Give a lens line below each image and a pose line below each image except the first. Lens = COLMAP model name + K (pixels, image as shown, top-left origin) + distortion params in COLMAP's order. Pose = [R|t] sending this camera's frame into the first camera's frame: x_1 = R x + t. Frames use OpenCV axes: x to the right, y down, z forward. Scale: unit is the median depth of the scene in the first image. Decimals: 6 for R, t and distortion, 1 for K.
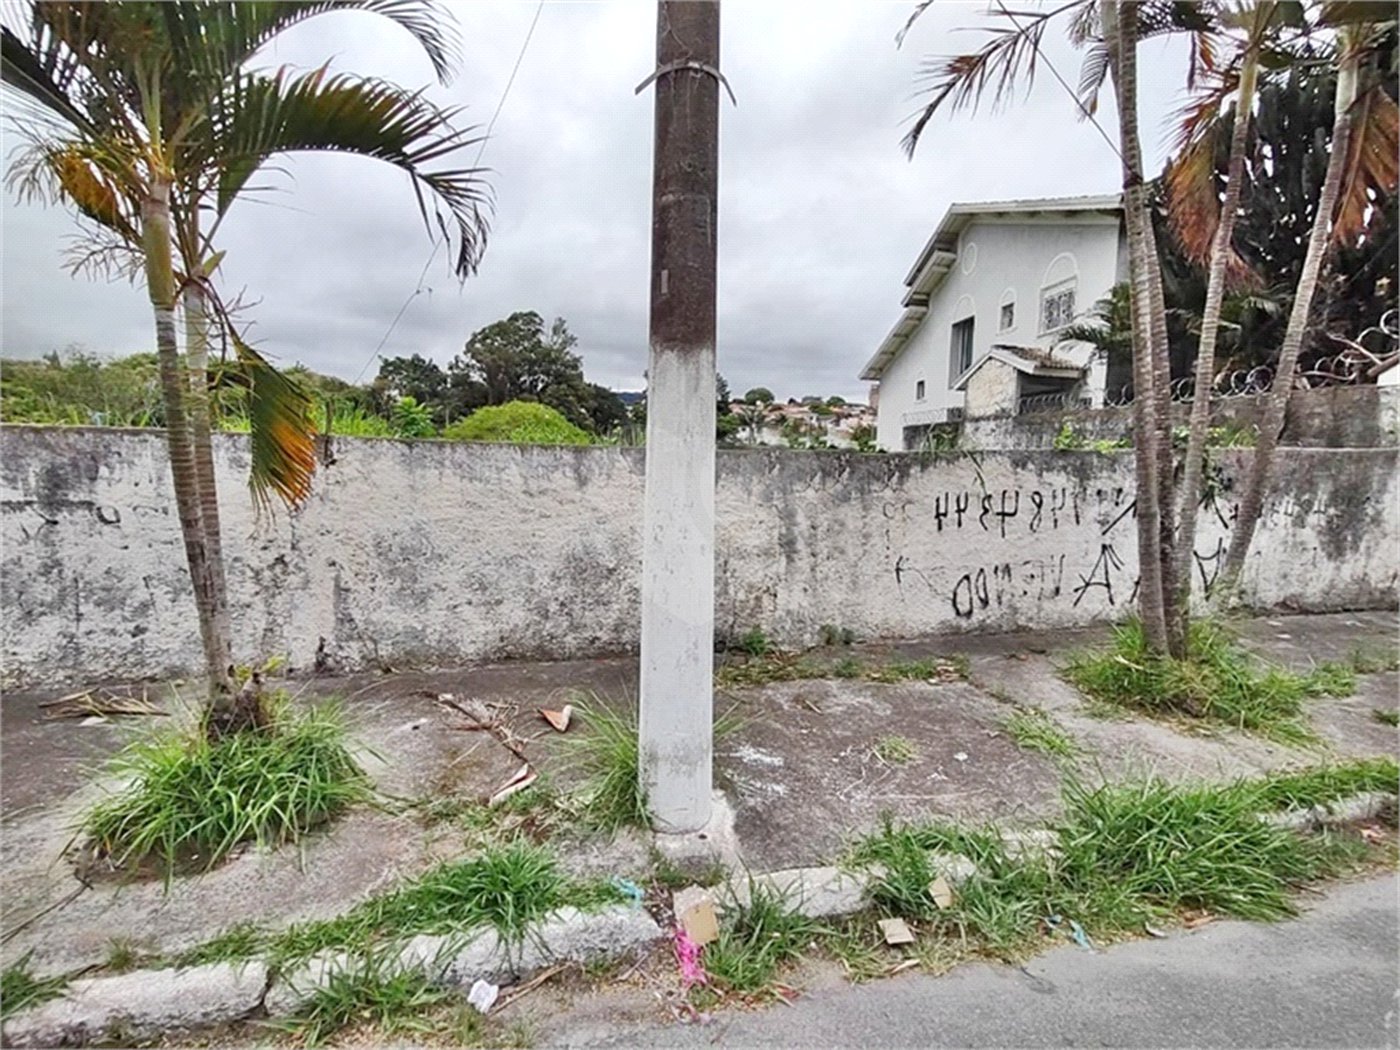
lens RADIAL K [[559.7, 0, 702.4], [0, 559.7, 518.6], [0, 0, 1]] dist [-0.002929, -0.000043]
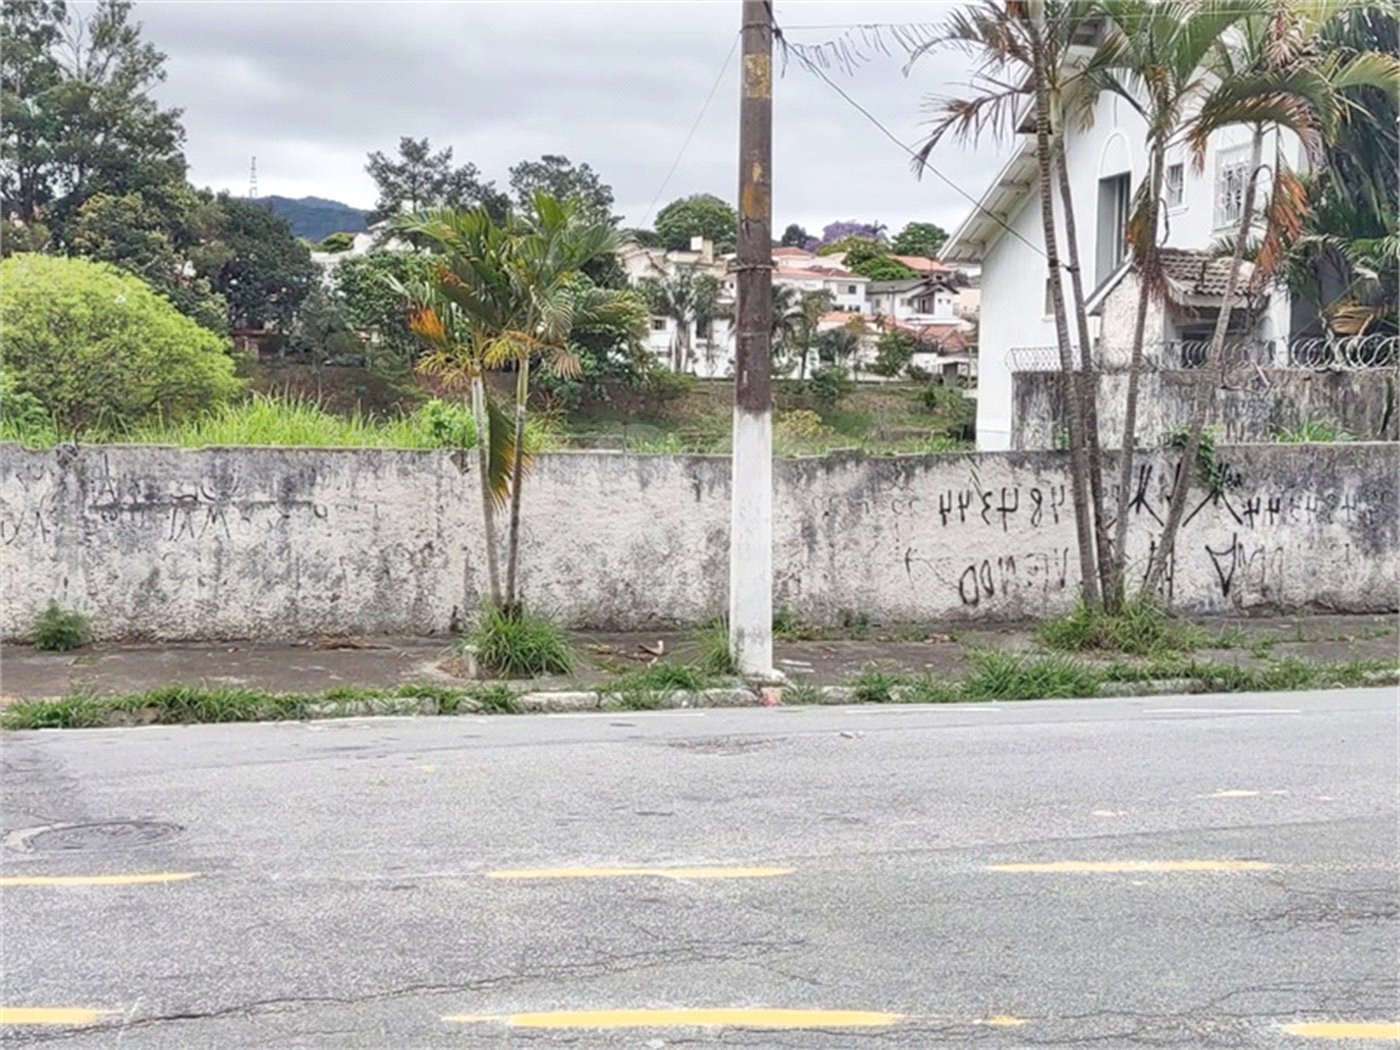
lens RADIAL K [[1961.8, 0, 699.8], [0, 1961.8, 523.2], [0, 0, 1]] dist [0.091329, 0.000000]
pose [[0.993957, -0.011020, 0.109212, -0.468167], [0.015437, 0.999093, -0.039683, 0.160547], [-0.108675, 0.041129, 0.993226, -2.730966]]
